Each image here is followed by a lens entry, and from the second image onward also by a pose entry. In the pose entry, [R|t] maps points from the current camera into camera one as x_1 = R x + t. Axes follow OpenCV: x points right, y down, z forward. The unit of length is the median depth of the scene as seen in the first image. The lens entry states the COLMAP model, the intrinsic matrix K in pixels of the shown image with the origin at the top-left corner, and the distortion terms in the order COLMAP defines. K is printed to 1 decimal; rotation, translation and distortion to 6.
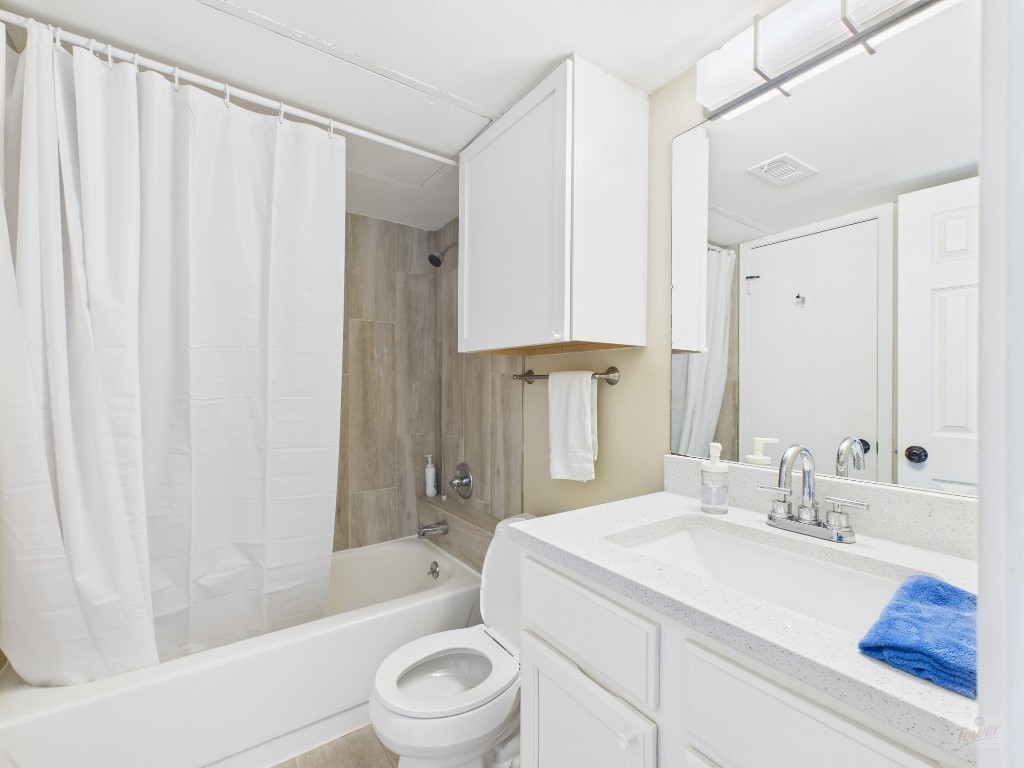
lens RADIAL K [[447.9, 0, 512.2], [0, 447.9, 373.3], [0, 0, 1]] dist [-0.000290, 0.000074]
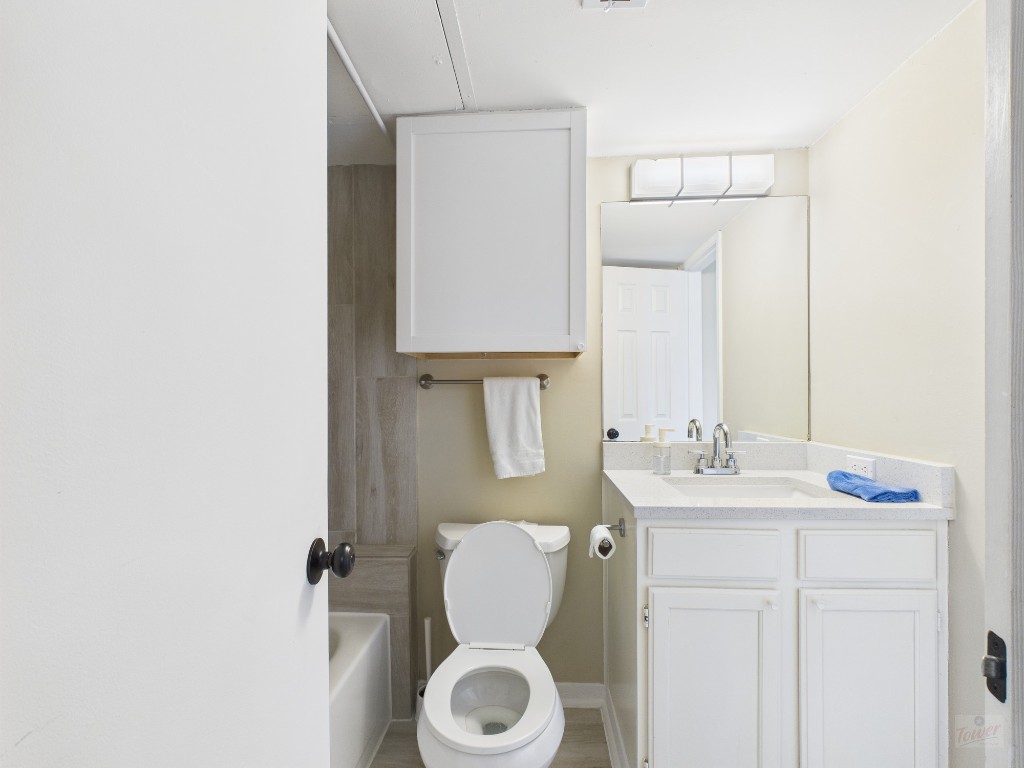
lens RADIAL K [[447.4, 0, 512.0], [0, 447.4, 384.0], [0, 0, 1]] dist [0.000223, 0.000085]
pose [[0.622169, 0.011204, 0.782803, -0.640152], [-0.015528, 0.999877, -0.001970, 0.012960], [-0.782729, -0.010930, 0.622267, 0.293753]]
